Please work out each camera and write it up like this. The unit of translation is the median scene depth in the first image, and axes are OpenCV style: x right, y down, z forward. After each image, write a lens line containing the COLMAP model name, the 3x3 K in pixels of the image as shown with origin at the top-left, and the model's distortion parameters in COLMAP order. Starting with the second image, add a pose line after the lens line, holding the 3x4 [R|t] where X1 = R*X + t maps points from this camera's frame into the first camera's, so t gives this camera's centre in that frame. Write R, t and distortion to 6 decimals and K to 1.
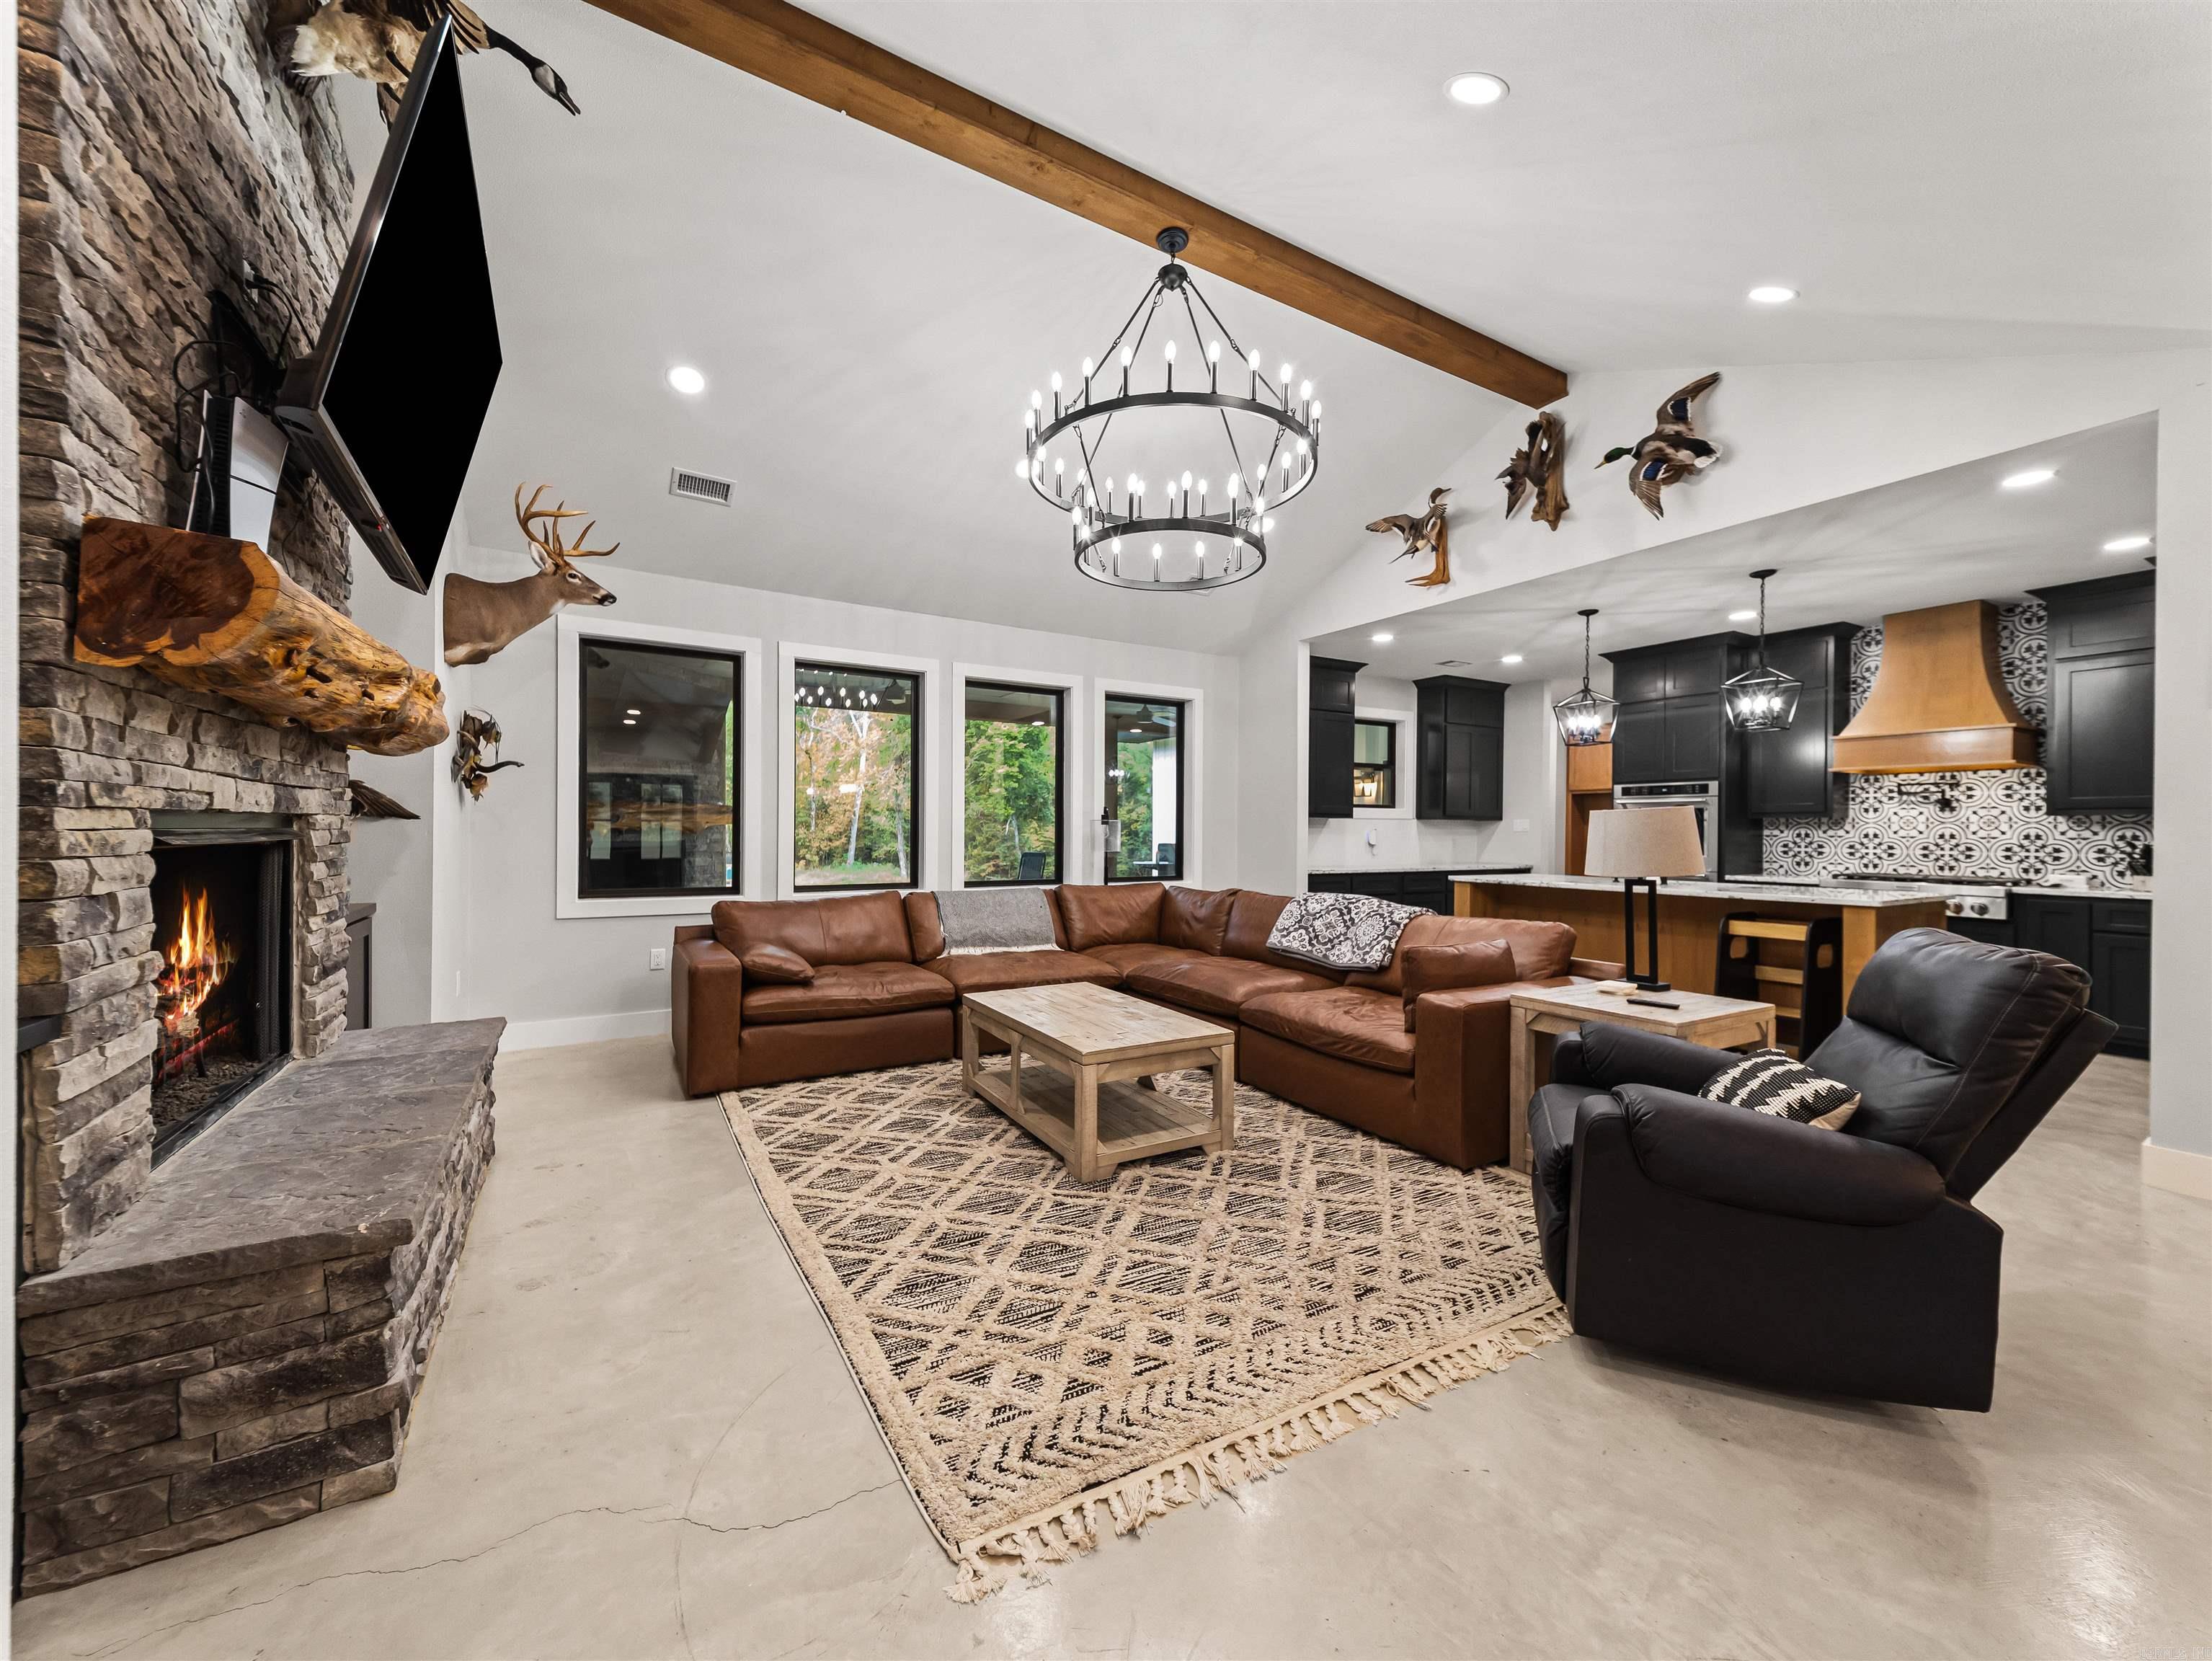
lens RADIAL K [[853.9, 0, 1105.8], [0, 853.9, 835.3], [0, 0, 1]] dist [0.038362, -0.017388]
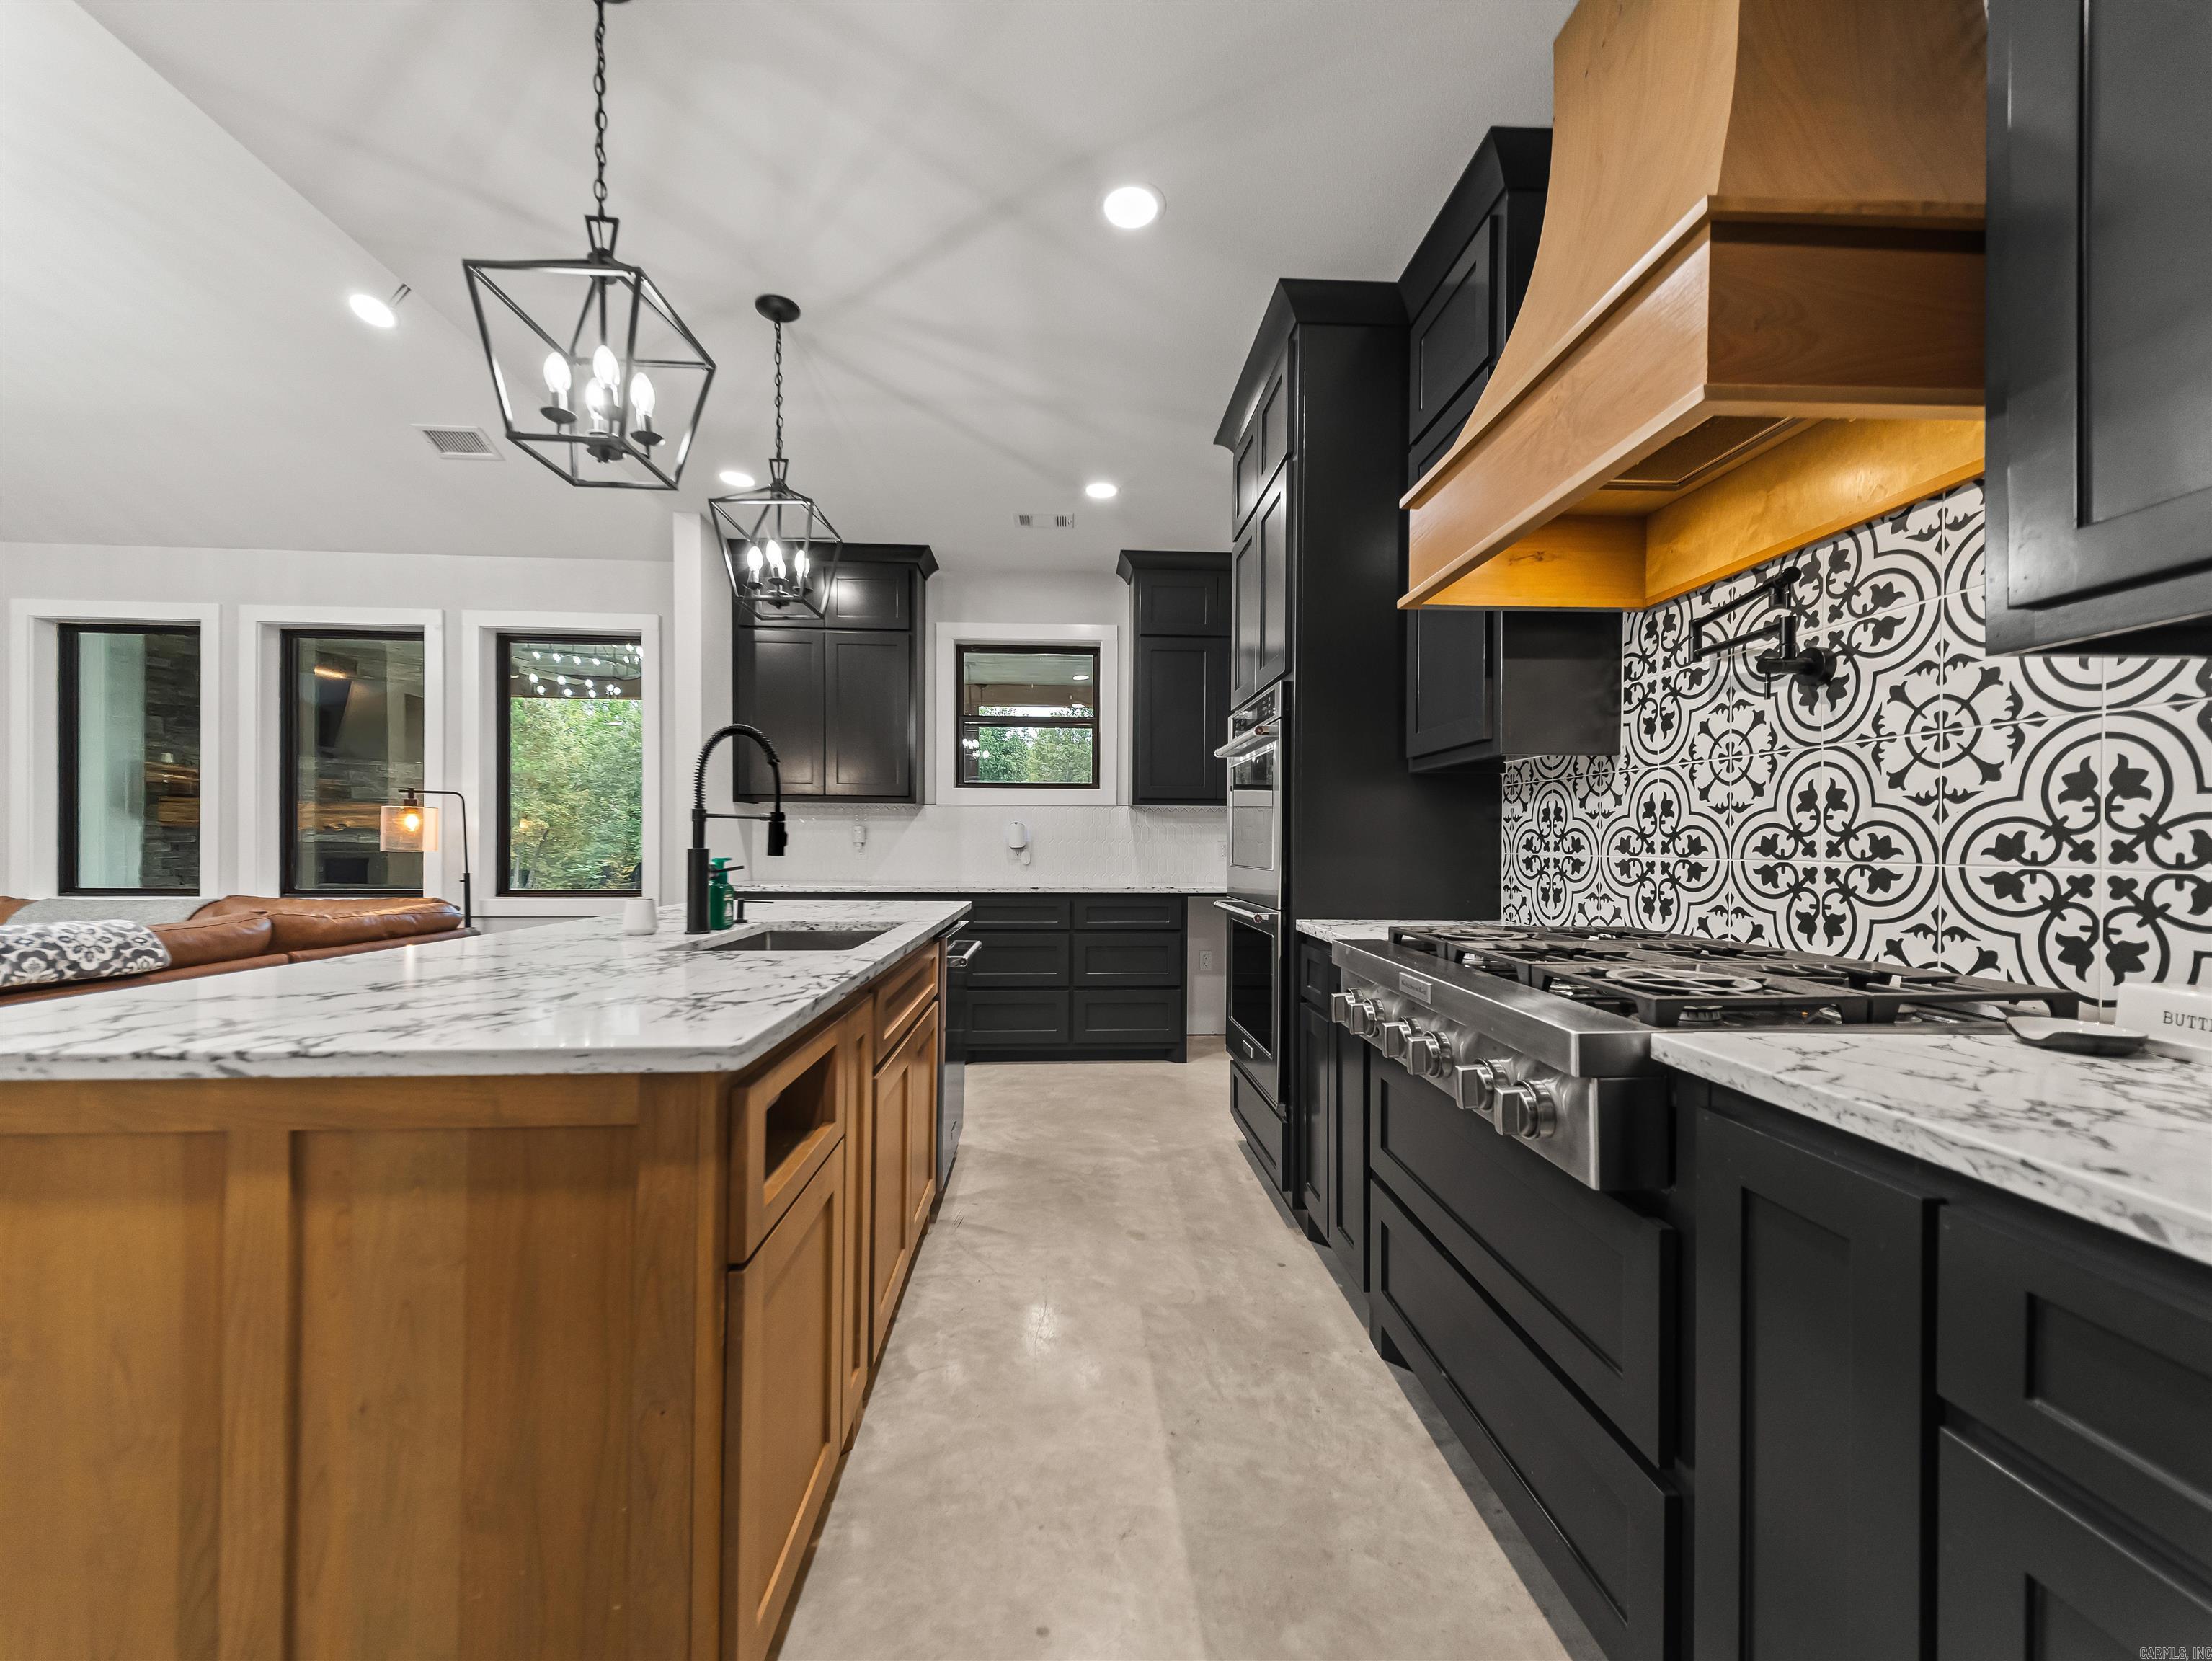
lens RADIAL K [[862.6, 0, 1107.1], [0, 862.6, 845.4], [0, 0, 1]] dist [0.038849, -0.018284]
pose [[0.884009, 0.001222, -0.467468, 0.904397], [-0.004738, 0.999969, -0.006345, 0.017418], [0.467445, 0.007824, 0.883987, 0.679504]]
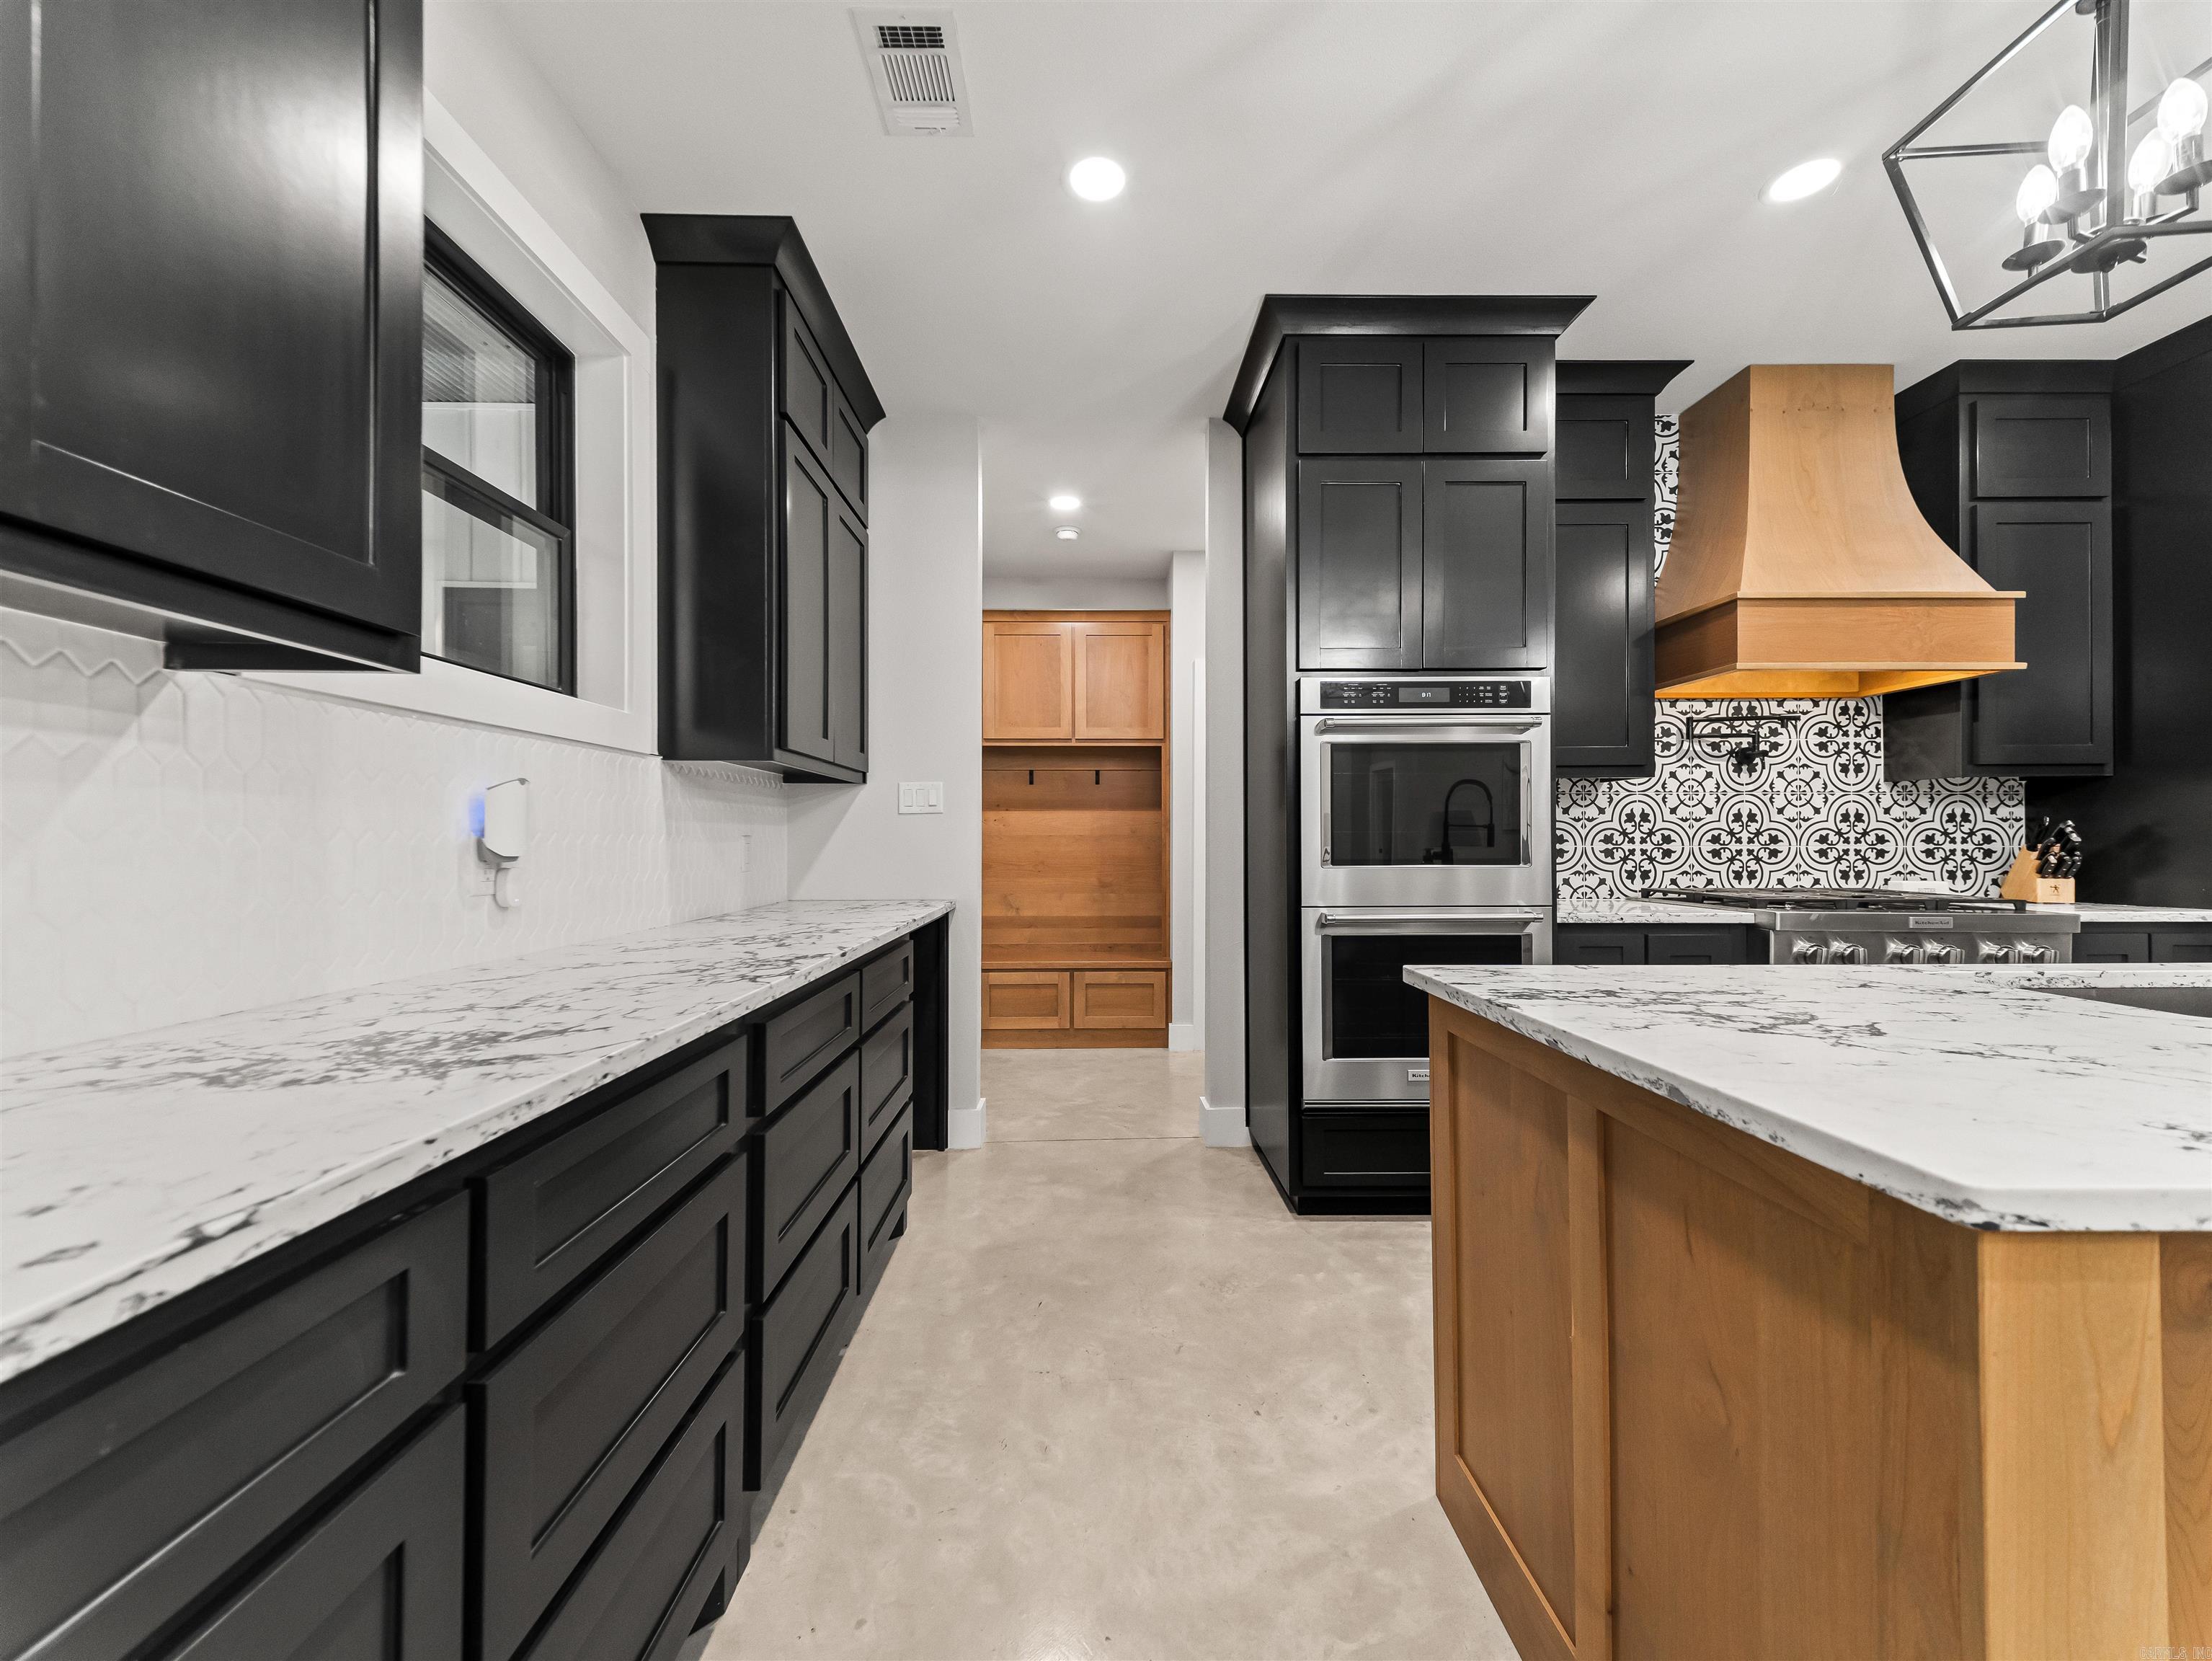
lens RADIAL K [[853.9, 0, 1105.8], [0, 853.9, 835.3], [0, 0, 1]] dist [0.038362, -0.017388]
pose [[0.496983, -0.000980, 0.867760, 0.289793], [0.010199, 0.999937, -0.004712, 0.011120], [-0.867700, 0.011192, 0.496962, 1.082291]]
